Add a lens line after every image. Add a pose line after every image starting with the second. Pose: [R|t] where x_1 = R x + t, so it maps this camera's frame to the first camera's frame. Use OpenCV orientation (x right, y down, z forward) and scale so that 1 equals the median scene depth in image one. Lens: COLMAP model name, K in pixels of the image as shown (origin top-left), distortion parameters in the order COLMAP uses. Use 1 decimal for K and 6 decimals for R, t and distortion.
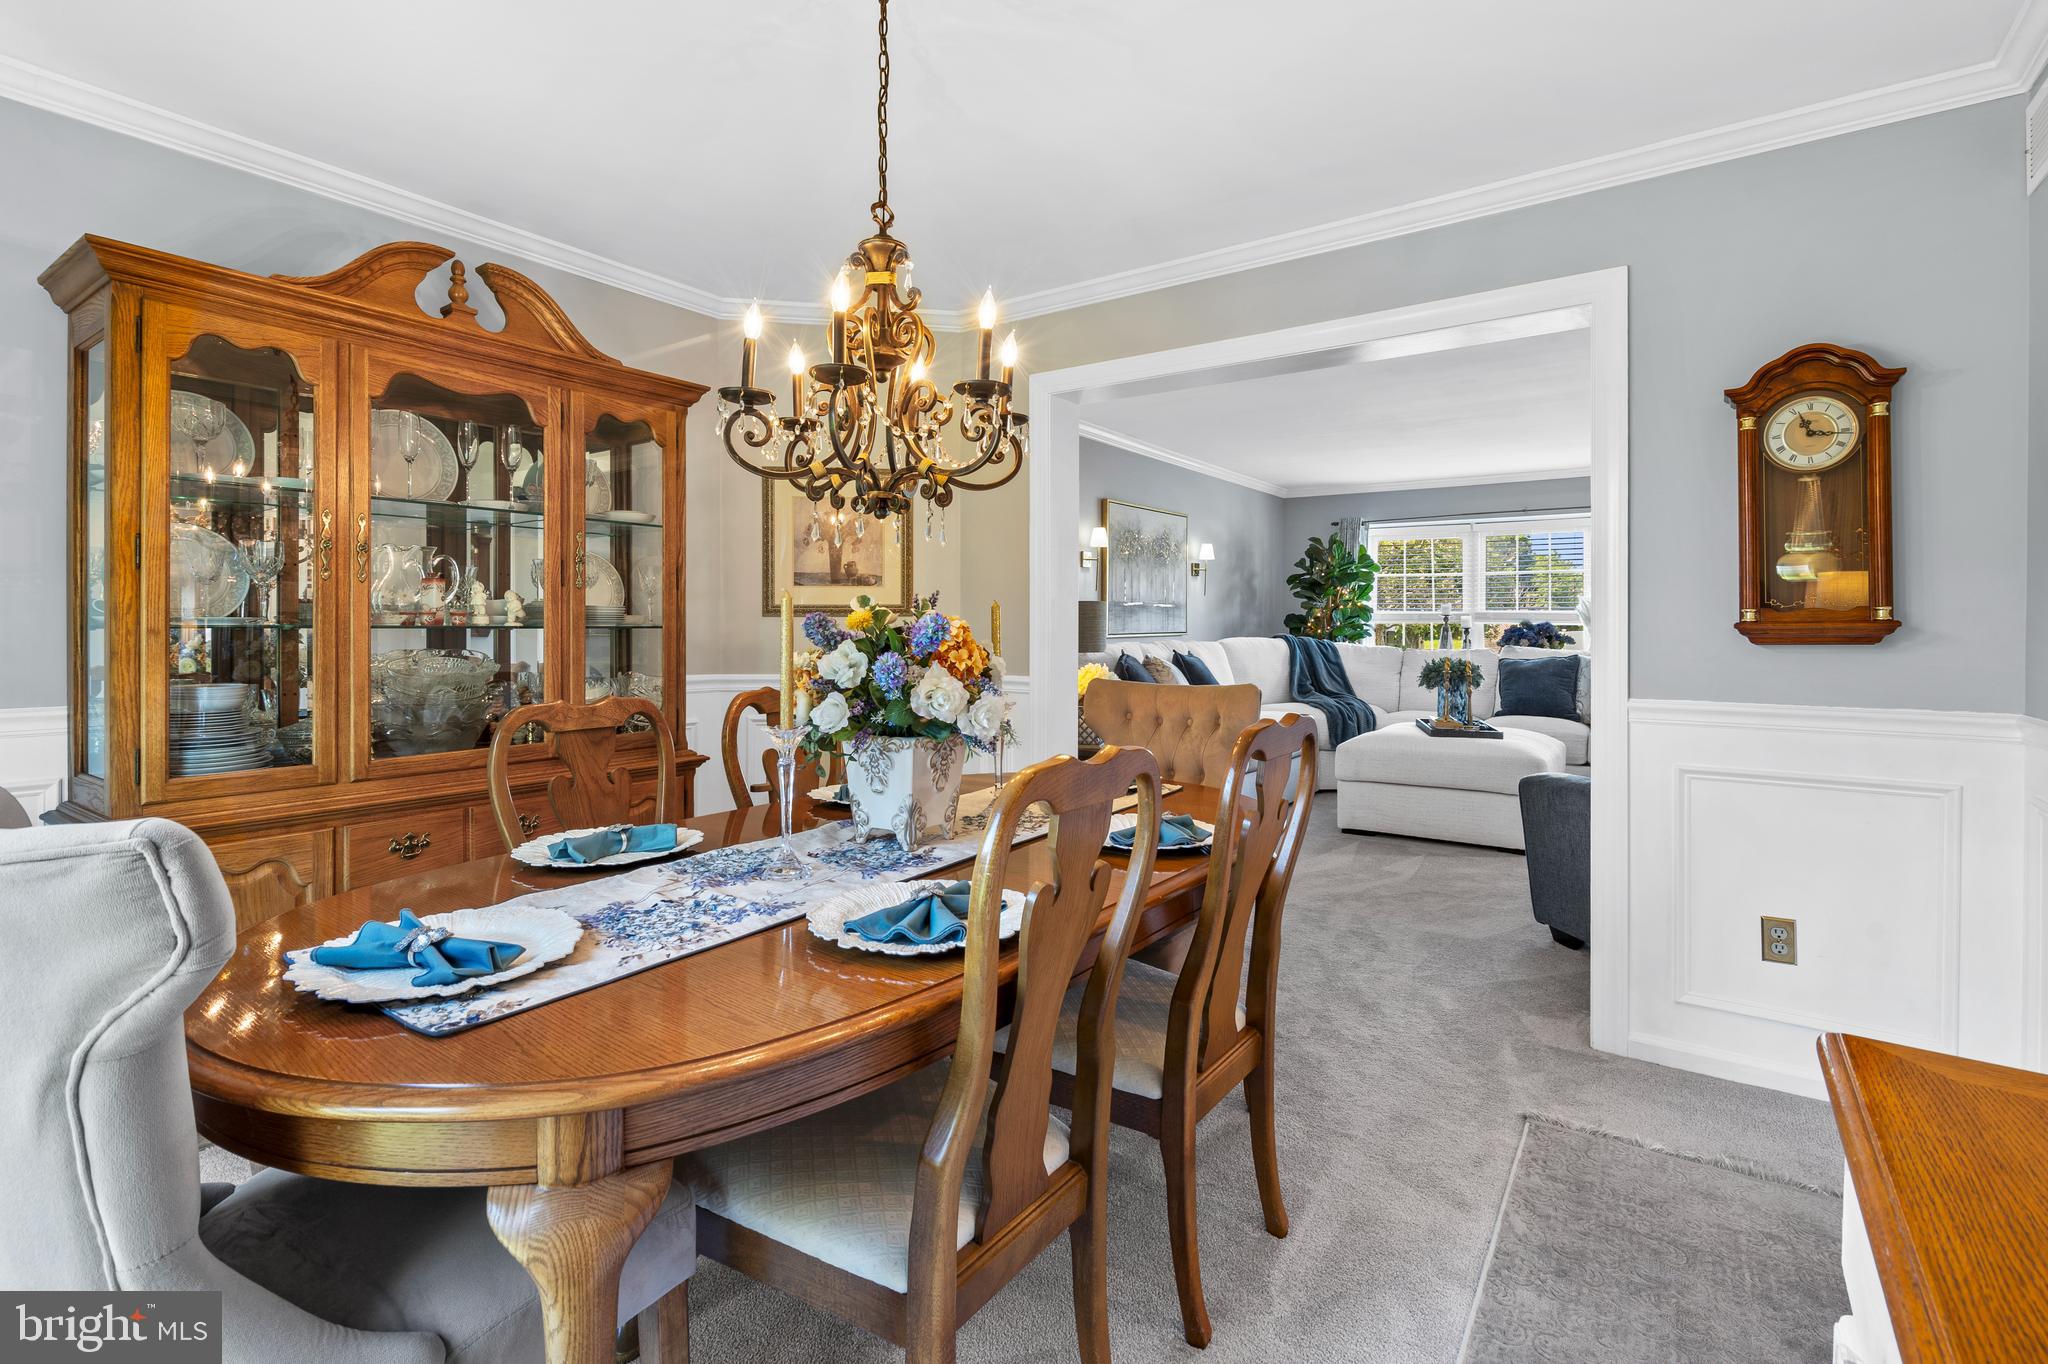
lens RADIAL K [[960.7, 0, 1018.9], [0, 960.7, 596.2], [0, 0, 1]] dist [-0.003707, -0.001443]
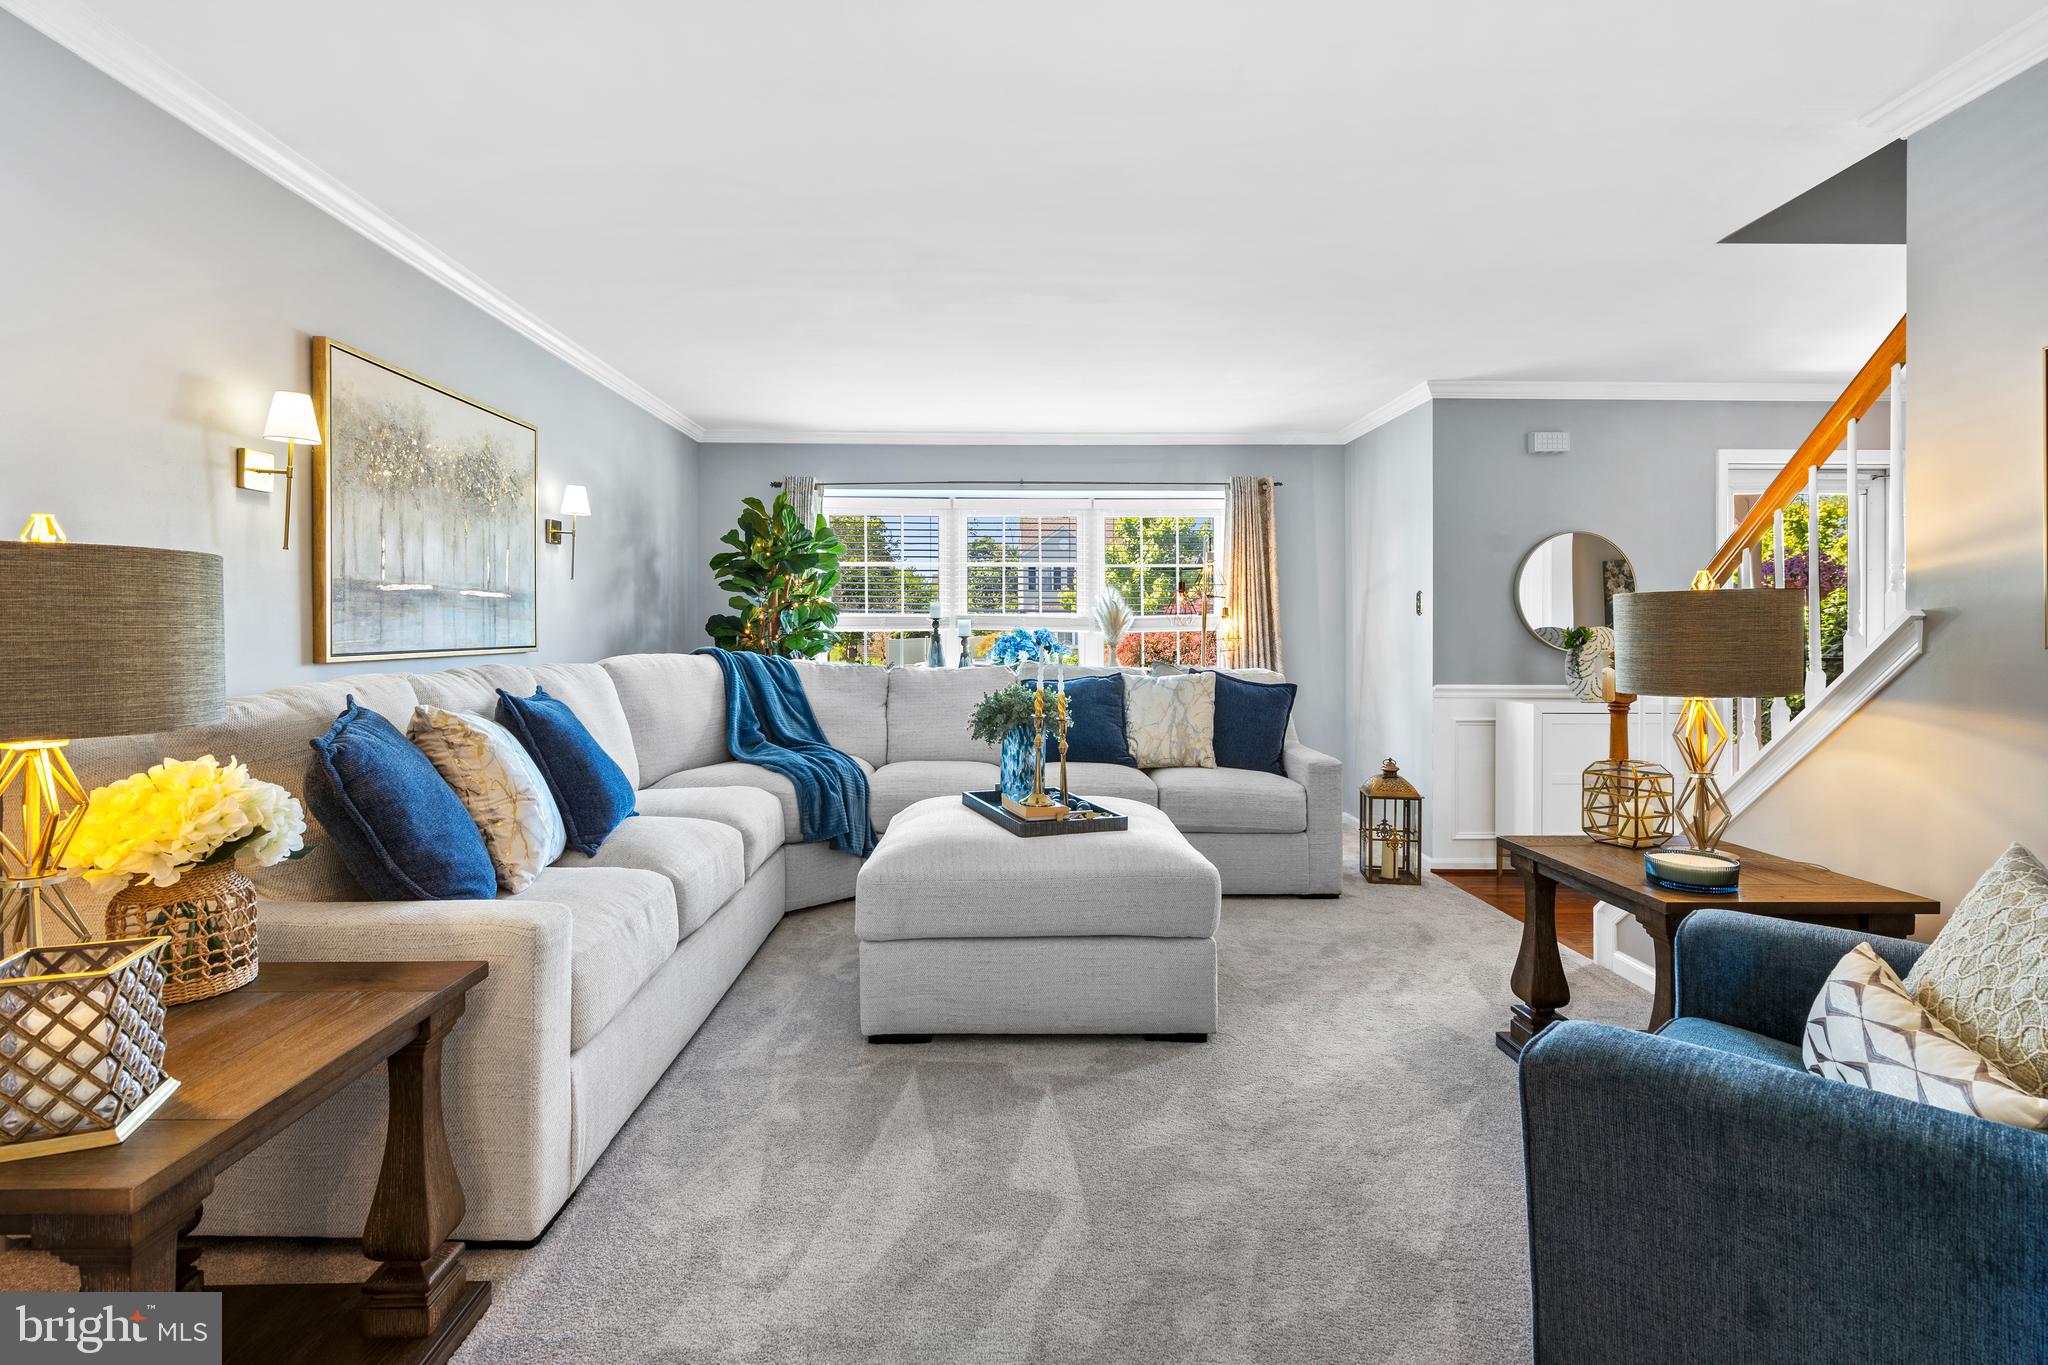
lens RADIAL K [[955.2, 0, 1008.1], [0, 955.2, 654.3], [0, 0, 1]] dist [-0.002683, 0.000231]
pose [[0.814116, -0.013447, 0.580547, 0.076989], [-0.017673, 0.998695, 0.047915, 0.011578], [-0.580434, -0.049268, 0.812815, 0.398419]]
